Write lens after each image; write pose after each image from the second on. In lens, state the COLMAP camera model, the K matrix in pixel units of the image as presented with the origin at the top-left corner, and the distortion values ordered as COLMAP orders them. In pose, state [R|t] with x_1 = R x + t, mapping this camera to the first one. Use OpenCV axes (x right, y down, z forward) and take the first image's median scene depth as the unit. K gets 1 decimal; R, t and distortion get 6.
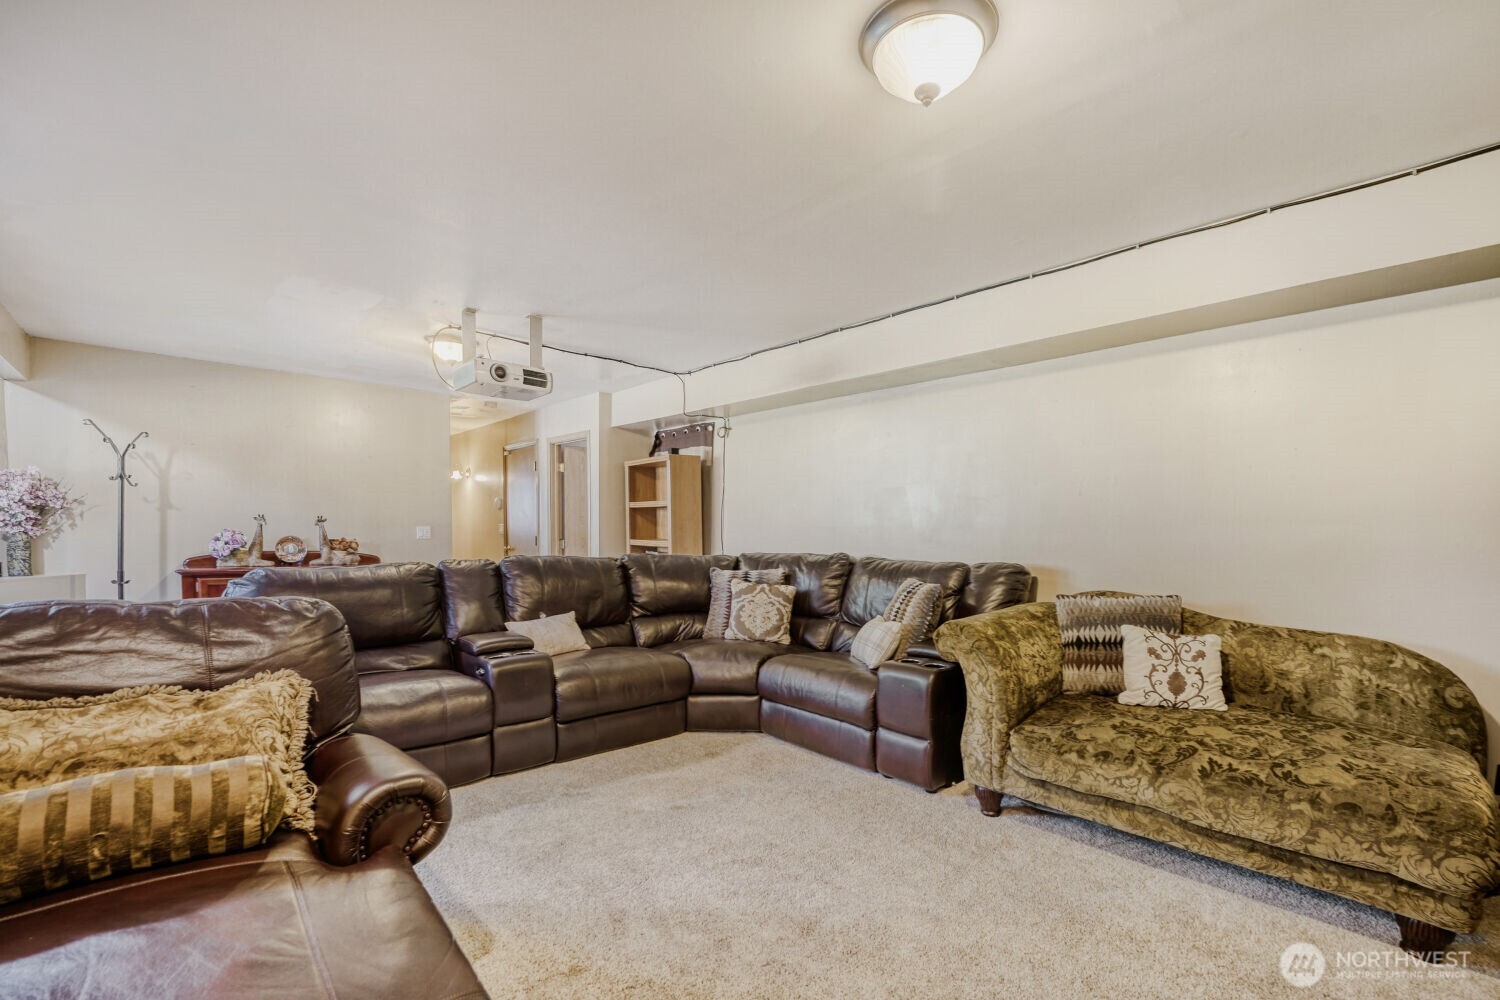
lens RADIAL K [[636.2, 0, 745.2], [0, 636.2, 558.7], [0, 0, 1]] dist [-0.001860, -0.000171]
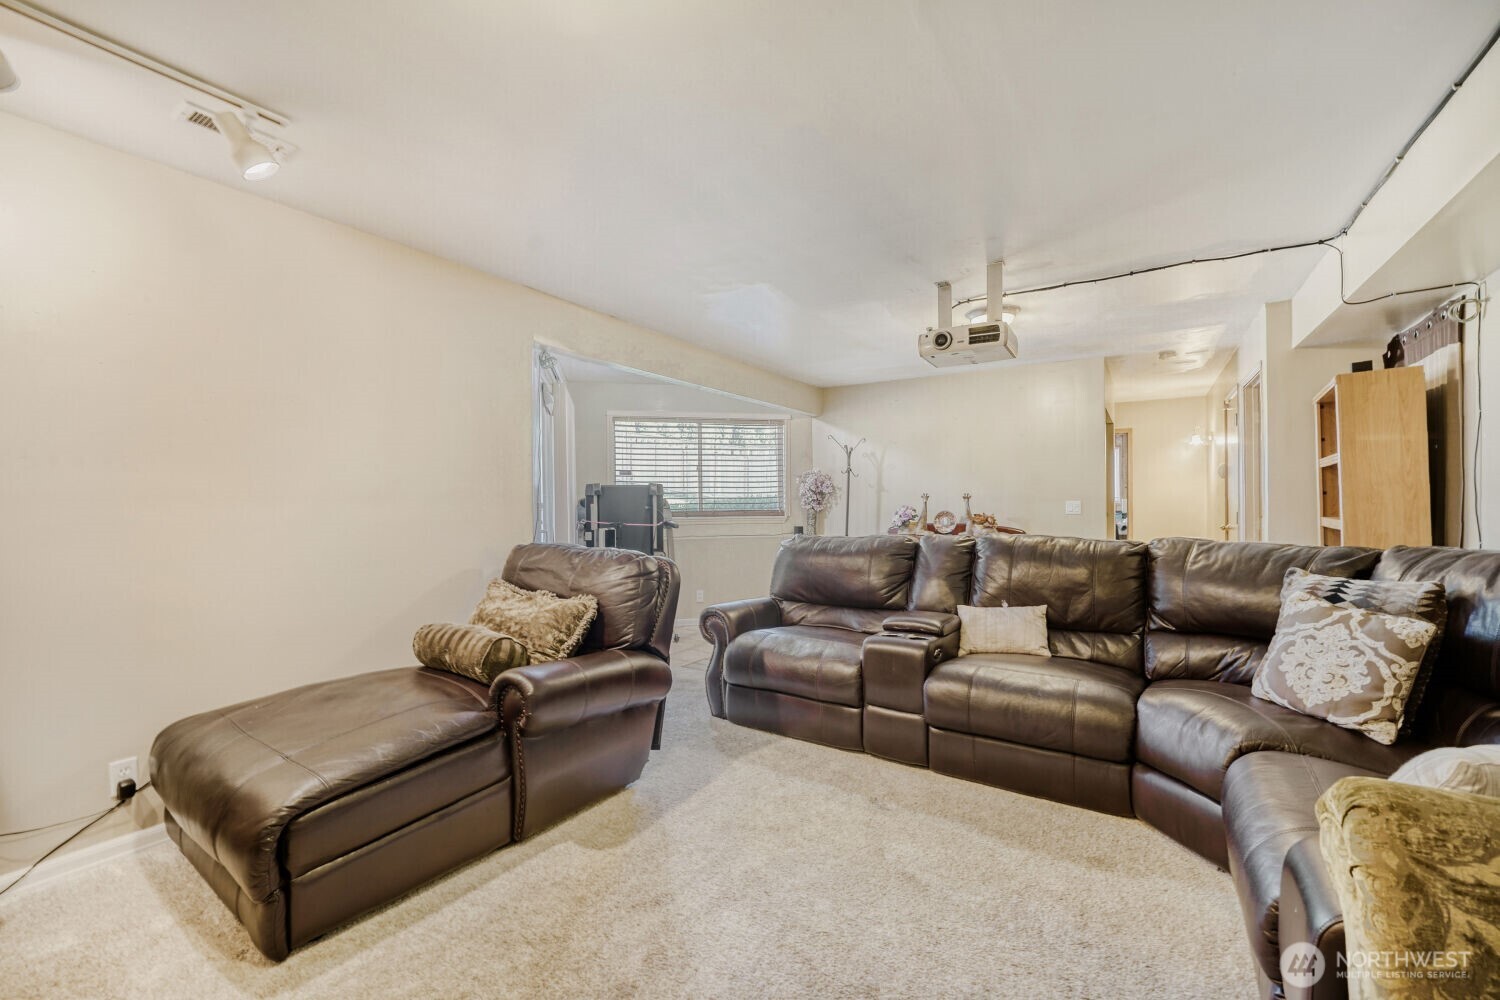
lens RADIAL K [[619.8, 0, 761.8], [0, 619.8, 509.6], [0, 0, 1]] dist [-0.004160, -0.000198]
pose [[0.291147, 0.000165, -0.956678, 0.364640], [-0.035854, 0.999299, -0.010740, -0.016730], [0.956006, 0.037427, 0.290949, 0.415696]]
